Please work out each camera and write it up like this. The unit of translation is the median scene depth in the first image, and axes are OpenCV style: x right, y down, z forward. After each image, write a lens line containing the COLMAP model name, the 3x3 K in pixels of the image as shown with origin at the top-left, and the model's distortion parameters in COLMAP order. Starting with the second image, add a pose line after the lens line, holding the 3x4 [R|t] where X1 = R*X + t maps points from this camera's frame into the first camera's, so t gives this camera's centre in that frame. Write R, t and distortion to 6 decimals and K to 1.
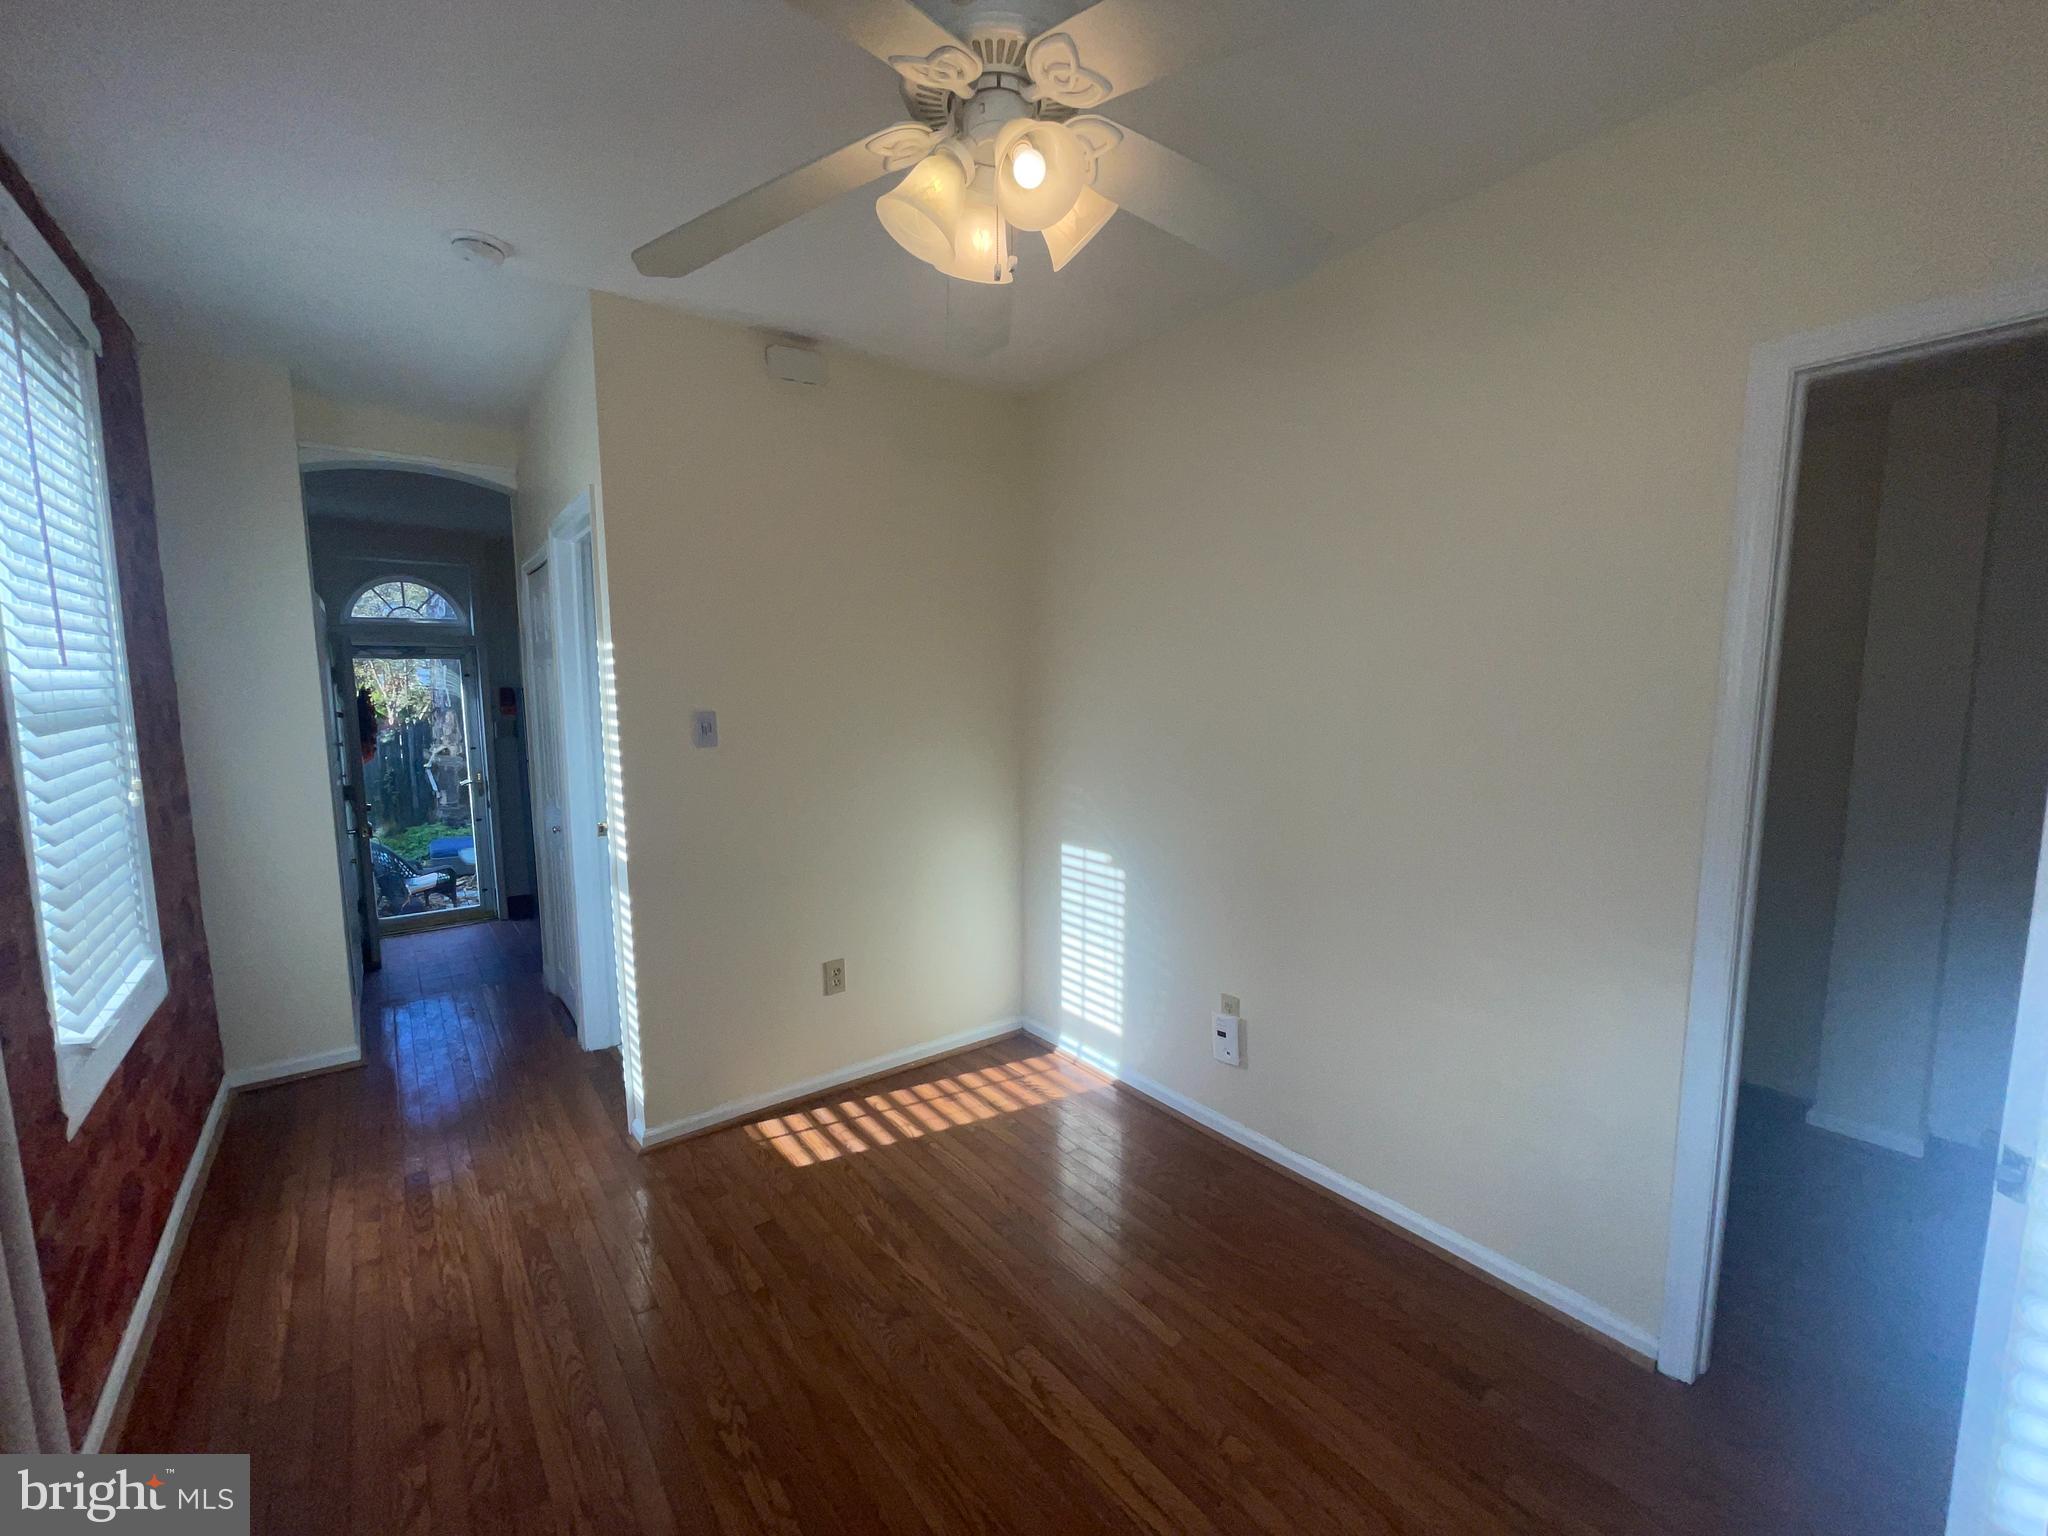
lens RADIAL K [[826.1, 0, 1031.1], [0, 826.1, 769.8], [0, 0, 1]] dist [0.000736, -0.001254]
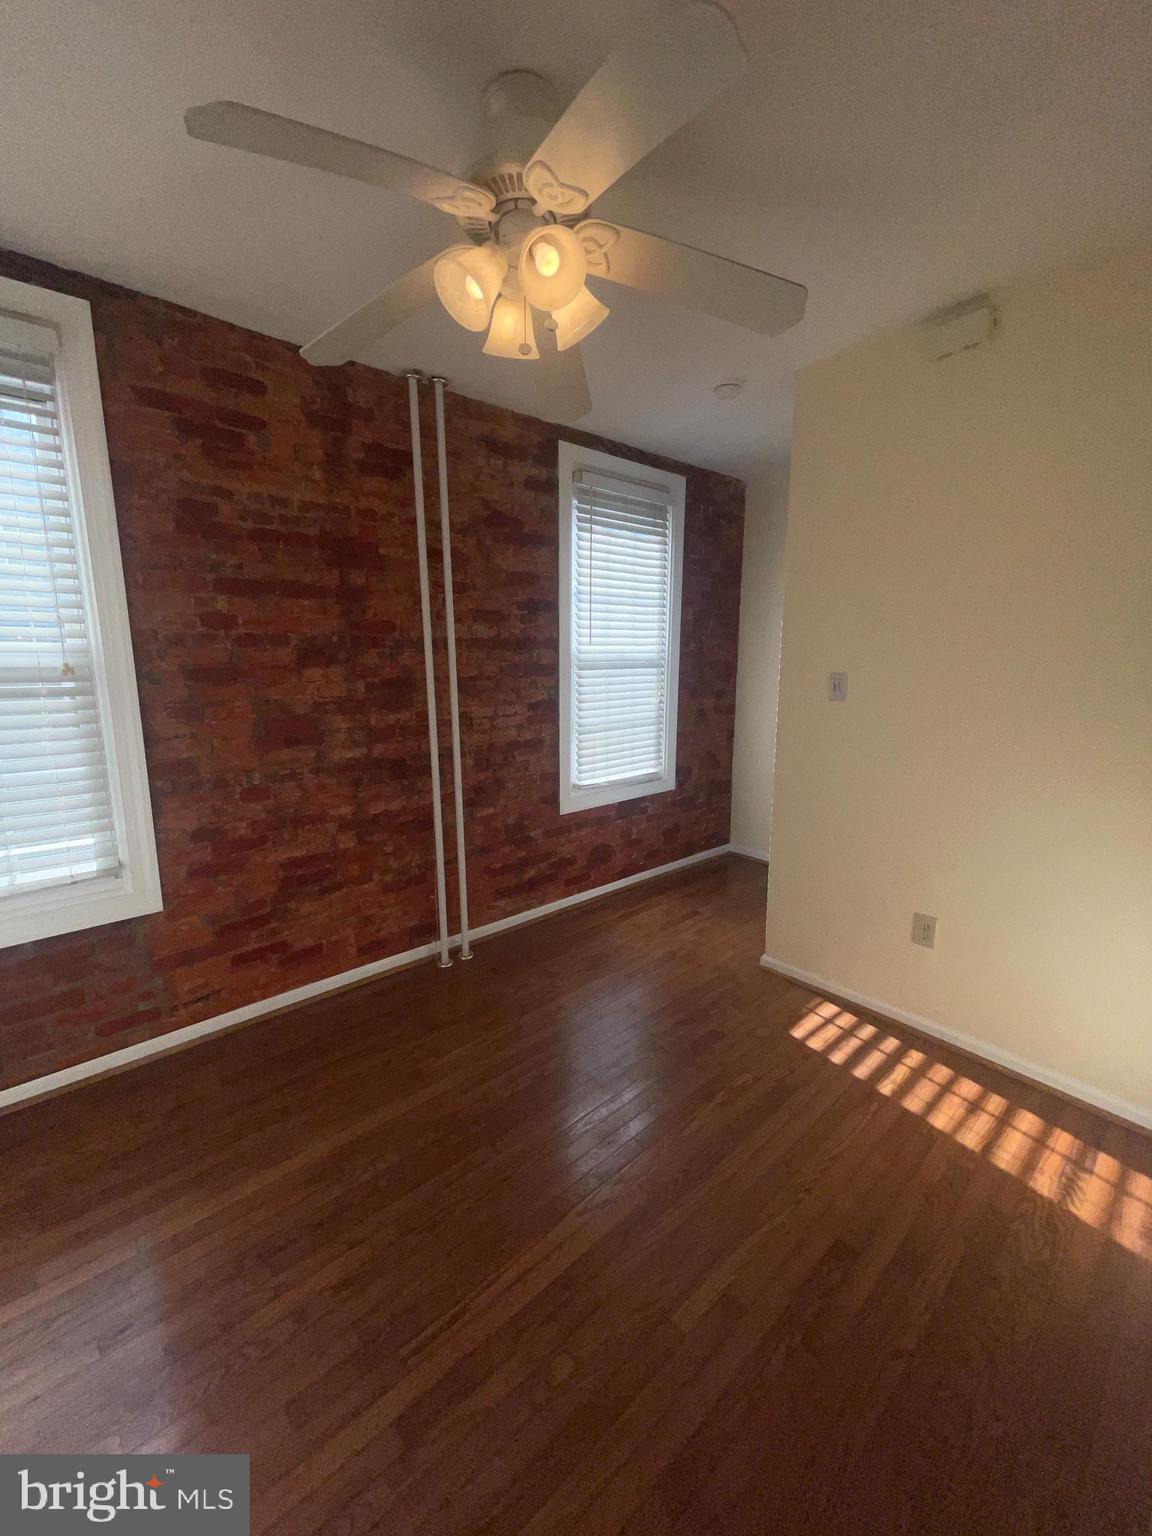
lens RADIAL K [[619.5, 0, 570.3], [0, 619.5, 767.1], [0, 0, 1]] dist [0.000736, -0.001254]
pose [[0.051946, 0.179026, -0.982472, 0.513001], [-0.106840, 0.979150, 0.172771, -0.046250], [0.992918, 0.095992, 0.069990, 0.501478]]
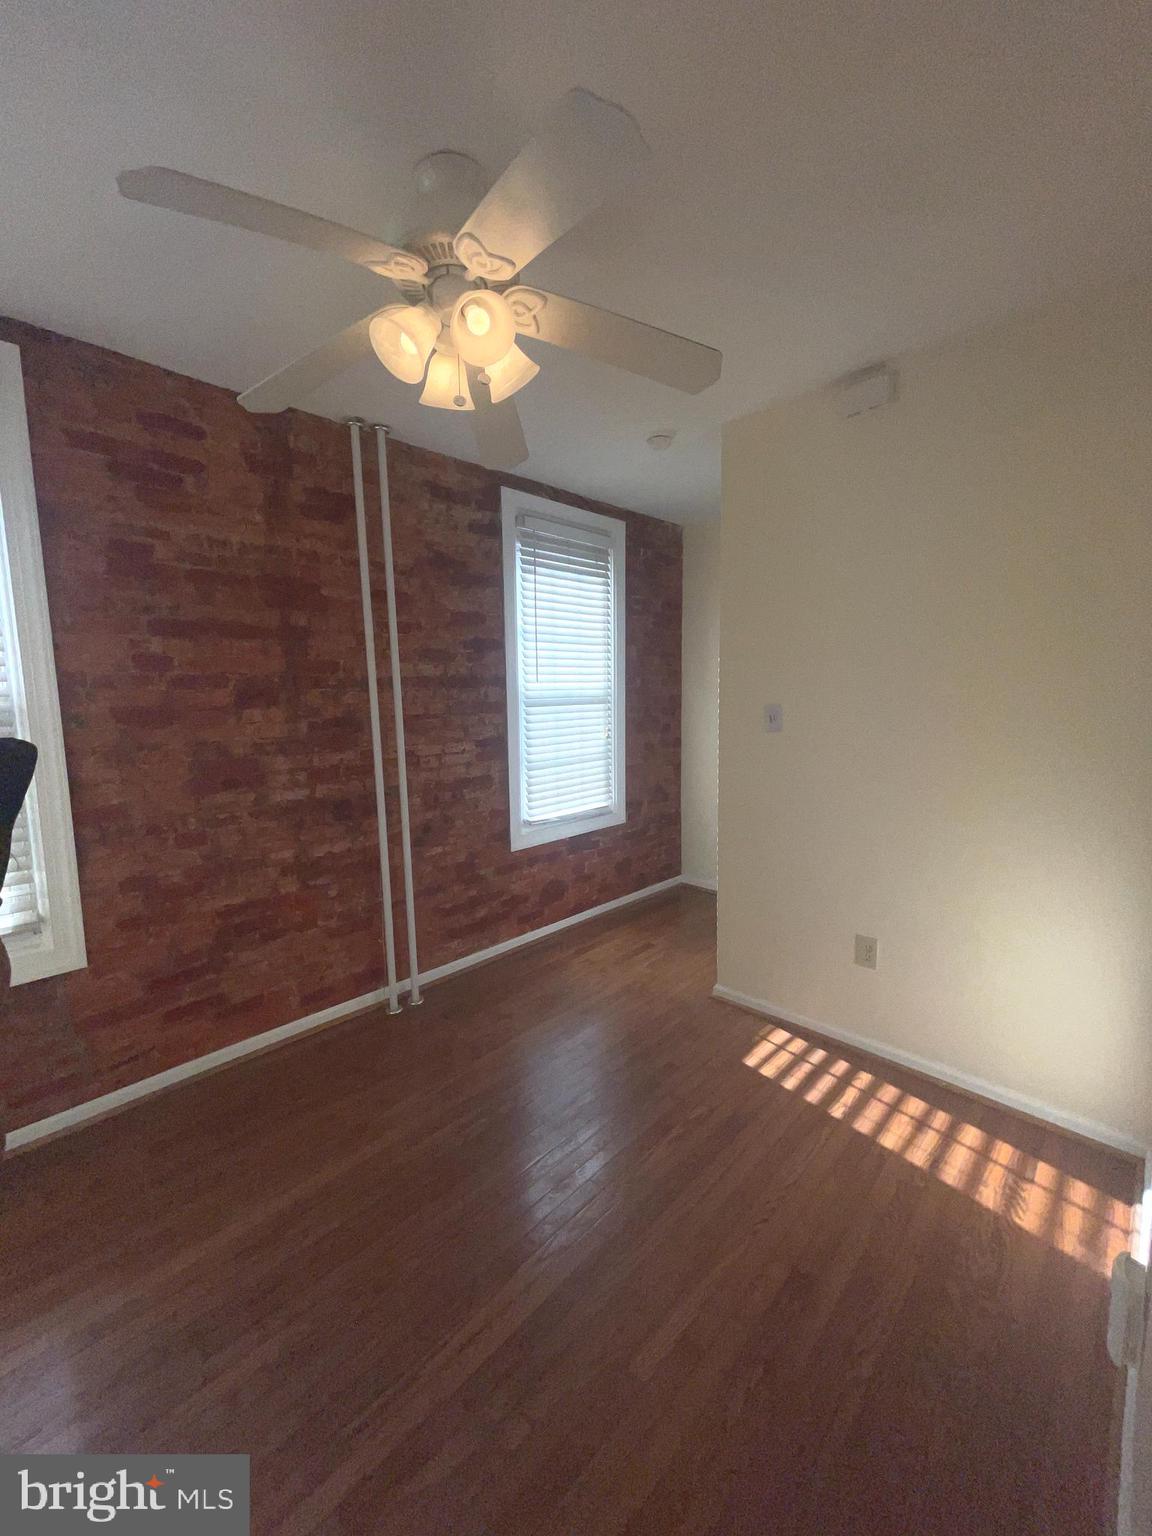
lens RADIAL K [[619.5, 0, 570.8], [0, 619.5, 766.4], [0, 0, 1]] dist [0.000736, -0.001254]
pose [[0.128867, 0.115844, -0.984872, 0.521946], [-0.091985, 0.990268, 0.104443, -0.044314], [0.987387, 0.077134, 0.138269, 0.511177]]
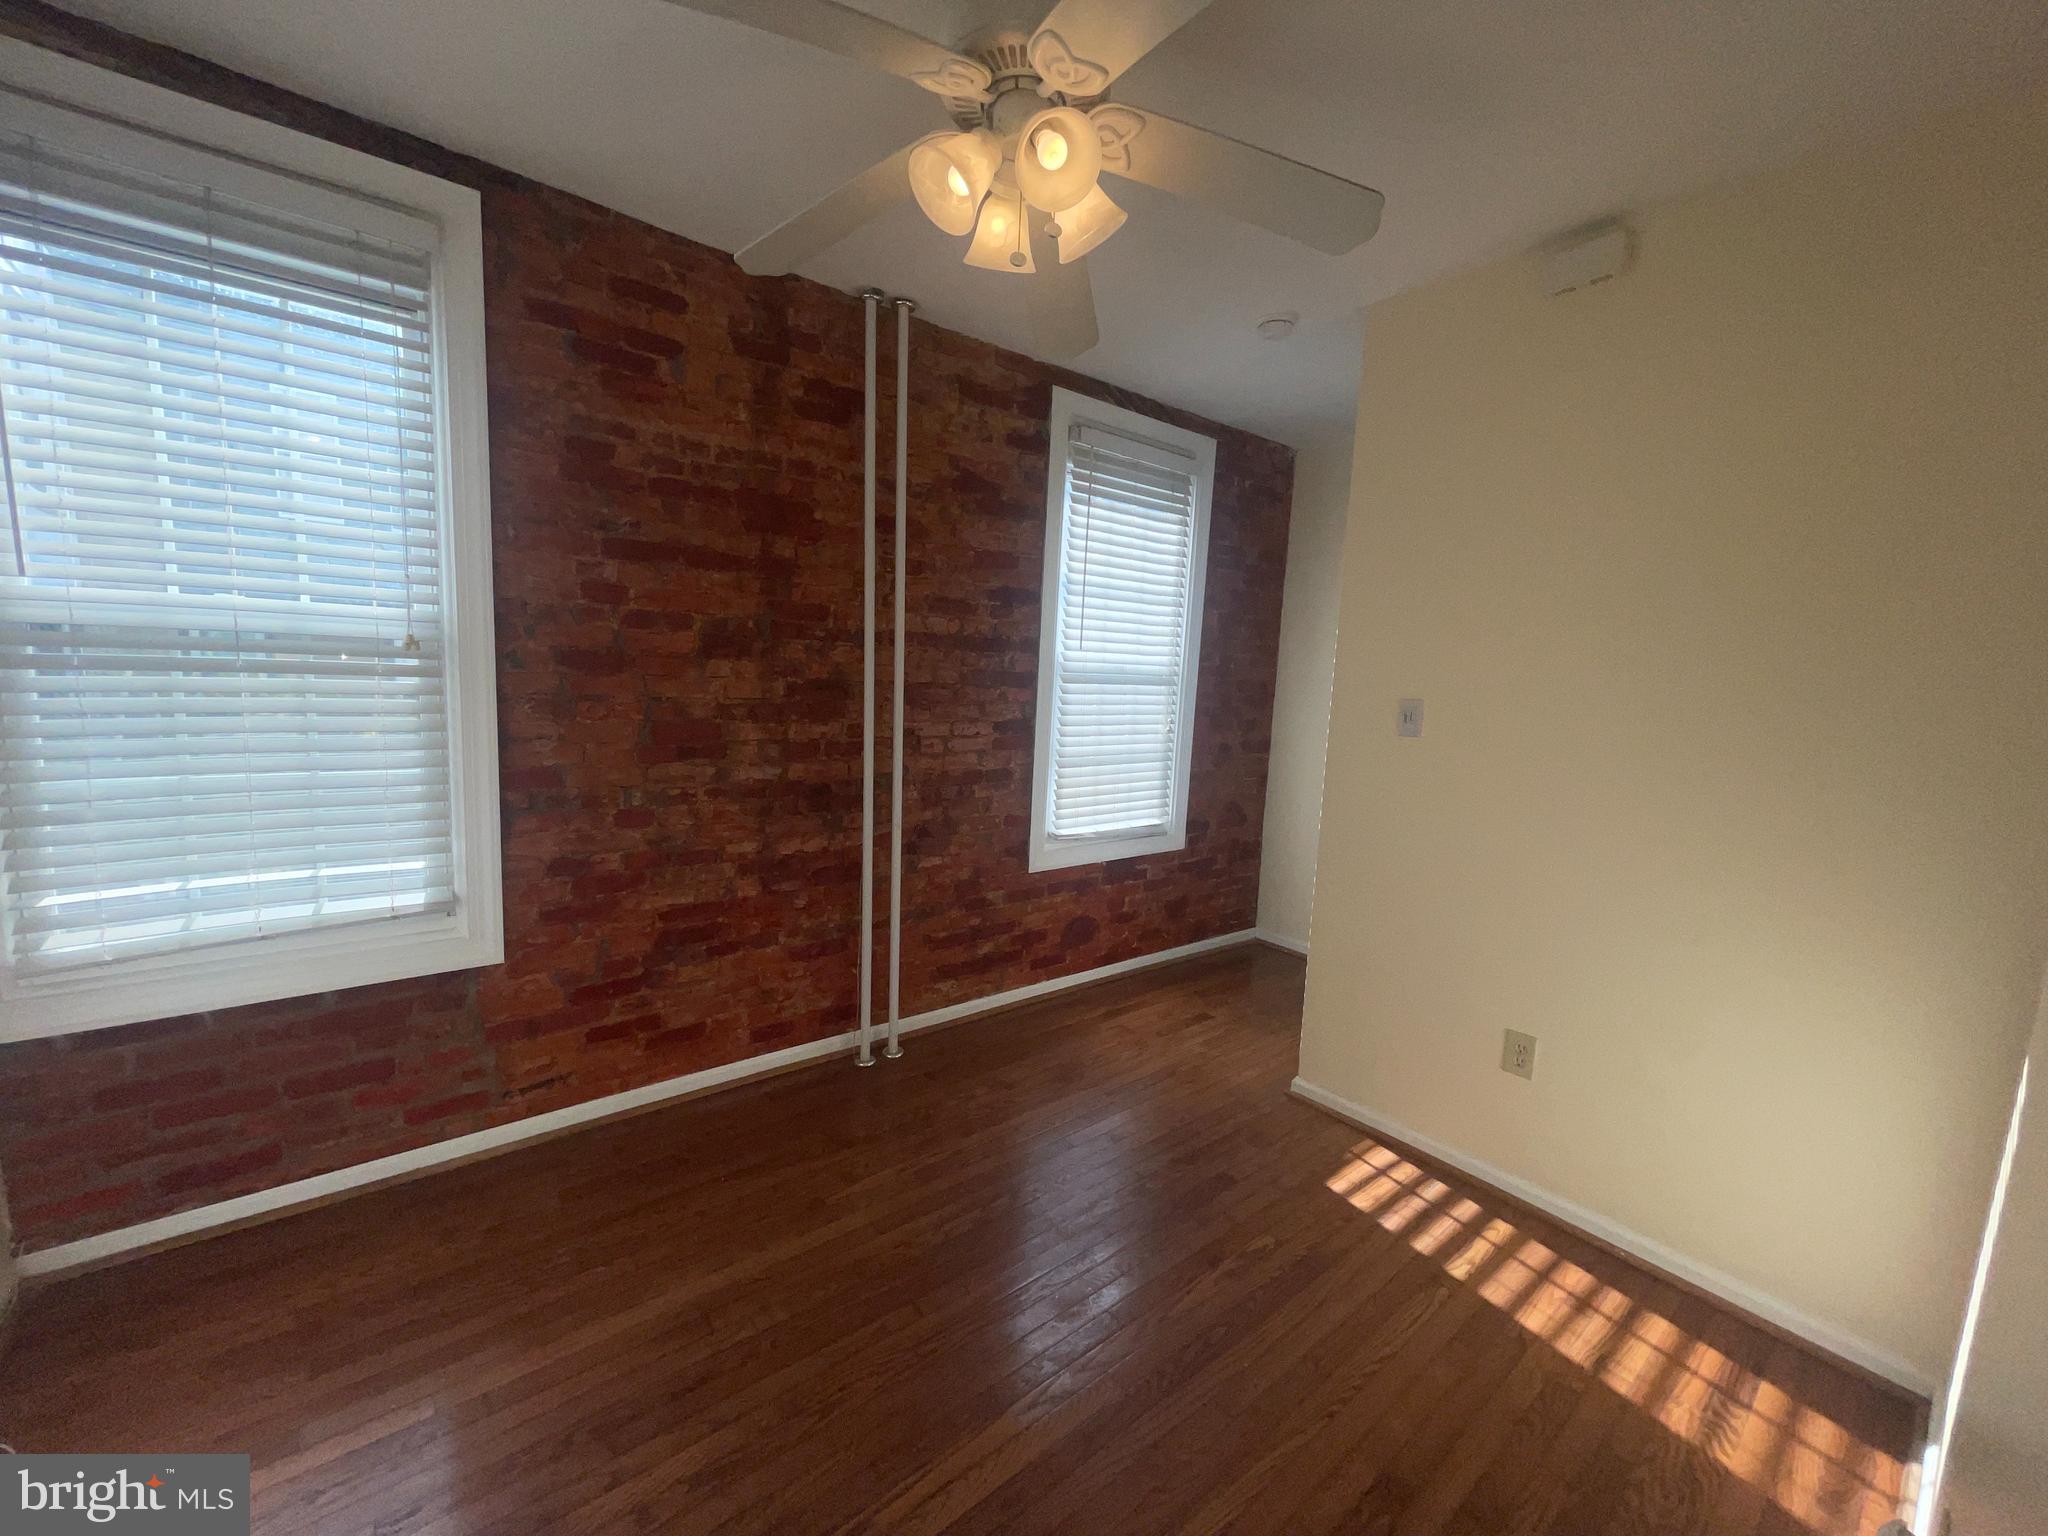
lens RADIAL K [[826.1, 0, 1018.1], [0, 826.1, 777.6], [0, 0, 1]] dist [0.000736, -0.001254]
pose [[0.010297, 0.131162, -0.991307, 0.522791], [-0.154250, 0.979702, 0.128024, -0.032080], [0.987978, 0.151591, 0.030320, 0.501985]]
